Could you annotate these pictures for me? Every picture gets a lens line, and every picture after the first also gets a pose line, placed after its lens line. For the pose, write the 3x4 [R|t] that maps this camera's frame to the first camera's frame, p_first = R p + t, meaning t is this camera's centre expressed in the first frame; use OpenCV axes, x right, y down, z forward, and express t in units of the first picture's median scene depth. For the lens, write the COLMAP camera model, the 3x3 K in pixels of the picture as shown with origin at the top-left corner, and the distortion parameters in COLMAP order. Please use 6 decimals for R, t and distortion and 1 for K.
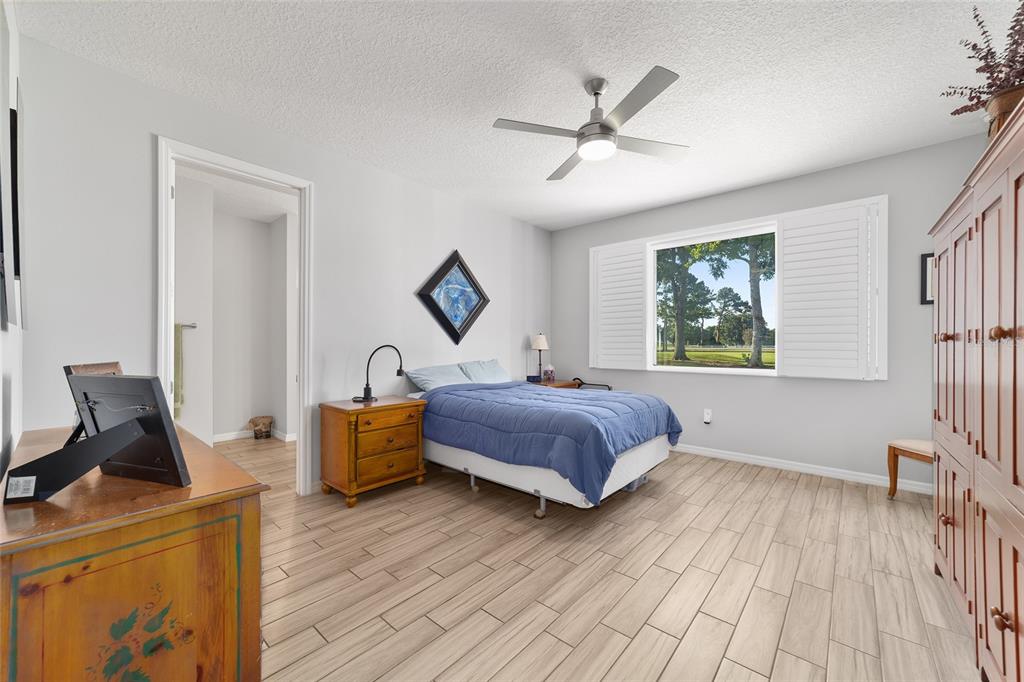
lens RADIAL K [[395.5, 0, 520.1], [0, 395.5, 343.5], [0, 0, 1]] dist [-0.015055, 0.007442]
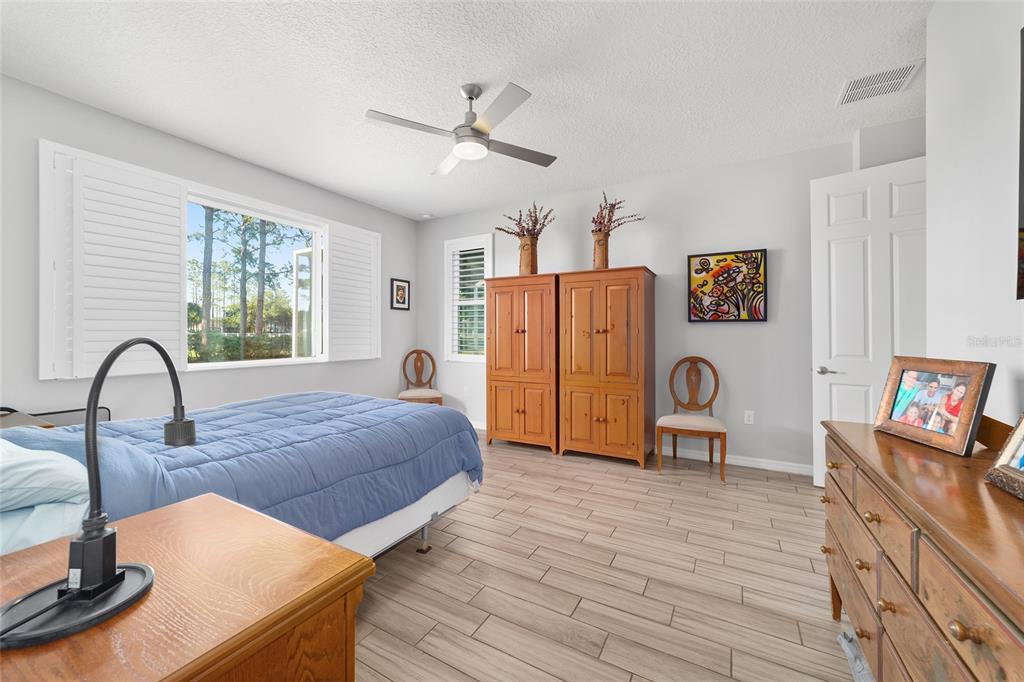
lens RADIAL K [[395.5, 0, 495.7], [0, 395.5, 333.4], [0, 0, 1]] dist [-0.015055, 0.007442]
pose [[-0.167808, 0.004291, 0.985810, -0.627725], [-0.023124, 0.999698, -0.008287, 0.001994], [-0.985548, -0.024186, -0.167658, 0.814273]]
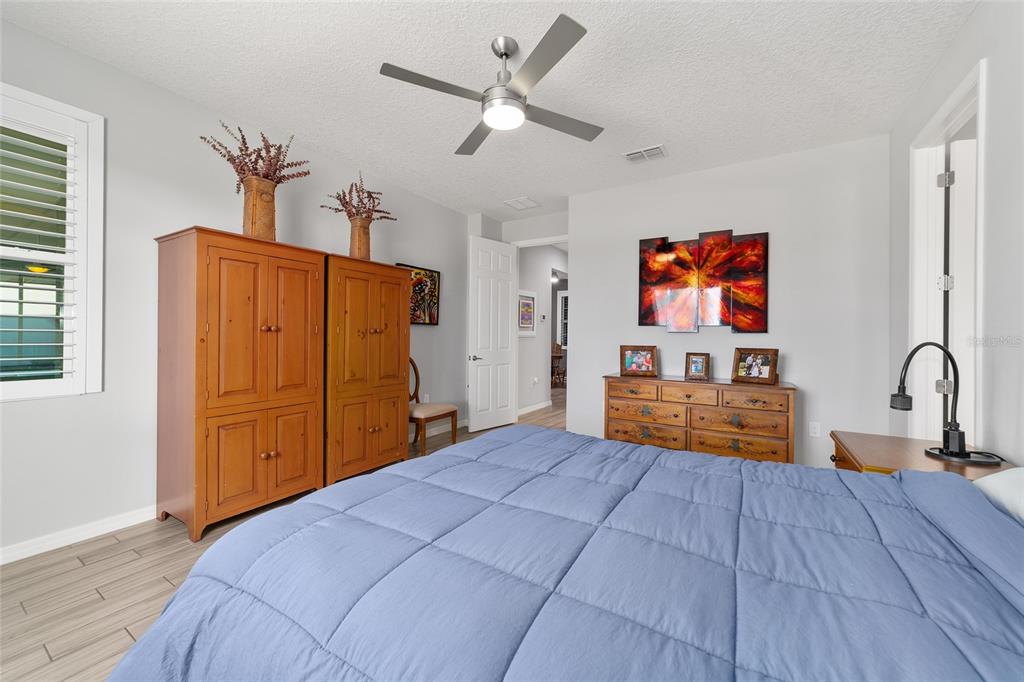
lens RADIAL K [[395.5, 0, 508.2], [0, 395.5, 339.2], [0, 0, 1]] dist [-0.015055, 0.007442]
pose [[-0.988770, -0.005921, -0.149325, 0.234172], [-0.004175, 0.999919, -0.012005, 0.011344], [0.149384, -0.011247, -0.988715, 1.368880]]
